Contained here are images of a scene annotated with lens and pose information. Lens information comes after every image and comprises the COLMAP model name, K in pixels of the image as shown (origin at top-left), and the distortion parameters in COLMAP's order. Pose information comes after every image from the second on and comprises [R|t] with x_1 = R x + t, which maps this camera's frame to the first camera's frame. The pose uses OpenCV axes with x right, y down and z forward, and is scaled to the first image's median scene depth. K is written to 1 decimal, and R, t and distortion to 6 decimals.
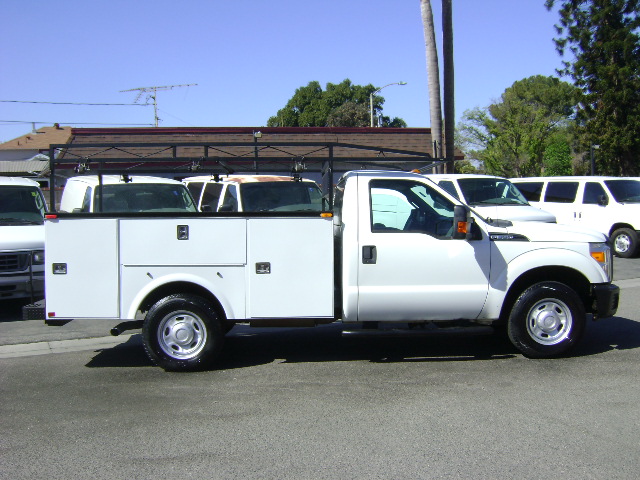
lens RADIAL K [[661.1, 0, 320.0], [0, 661.1, 240.0], [0, 0, 1]] dist [-0.131640, 0.045336]
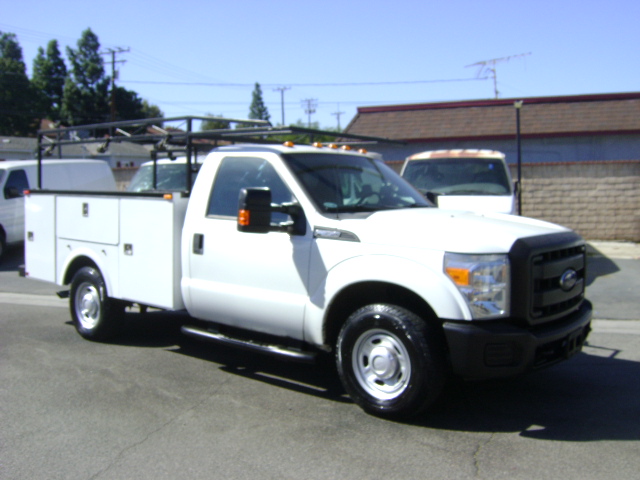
lens RADIAL K [[661.1, 0, 320.0], [0, 661.1, 240.0], [0, 0, 1]] dist [-0.131640, 0.045336]
pose [[0.754299, 0.070720, -0.652711, 0.750261], [-0.048003, 0.997461, 0.052599, -0.035568], [0.654774, -0.008343, 0.755779, 0.447945]]
